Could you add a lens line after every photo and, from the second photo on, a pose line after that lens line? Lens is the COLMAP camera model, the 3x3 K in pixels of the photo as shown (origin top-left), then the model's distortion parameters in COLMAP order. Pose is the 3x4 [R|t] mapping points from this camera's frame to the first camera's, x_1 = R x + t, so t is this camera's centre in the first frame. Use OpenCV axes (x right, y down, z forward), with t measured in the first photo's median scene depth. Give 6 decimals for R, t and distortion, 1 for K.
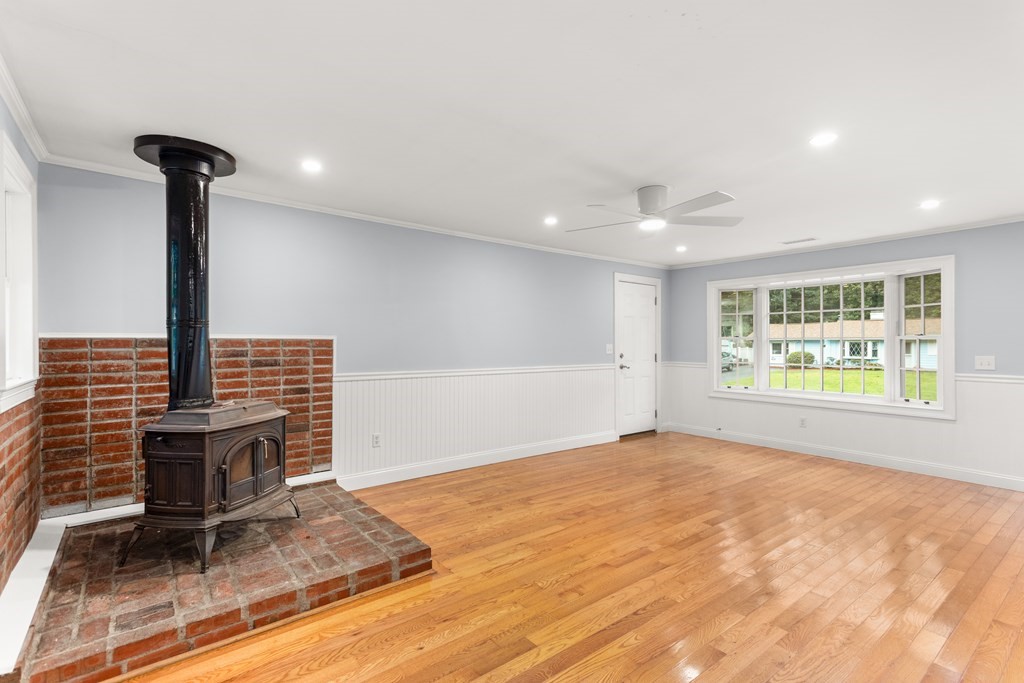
lens RADIAL K [[478.3, 0, 512.0], [0, 478.3, 341.5], [0, 0, 1]] dist [0.022761, 0.017125]
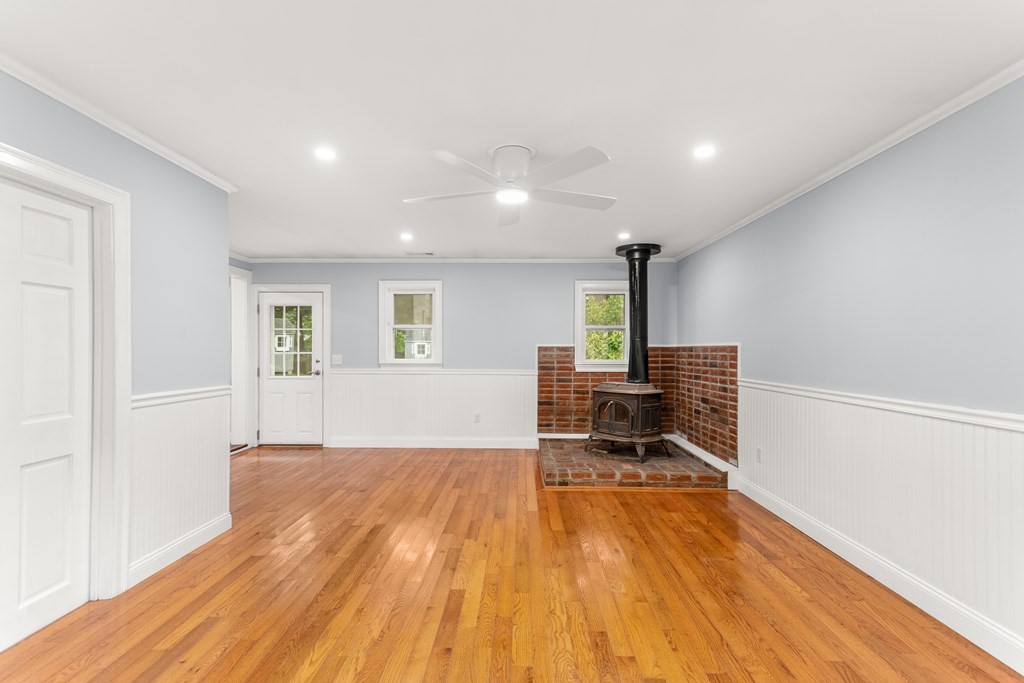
lens RADIAL K [[478.3, 0, 512.0], [0, 478.3, 341.5], [0, 0, 1]] dist [0.022761, 0.017125]
pose [[-0.630022, -0.013948, -0.776452, 0.929109], [-0.000430, 0.999845, -0.017612, 0.005964], [0.776577, -0.010762, -0.629931, 1.525343]]
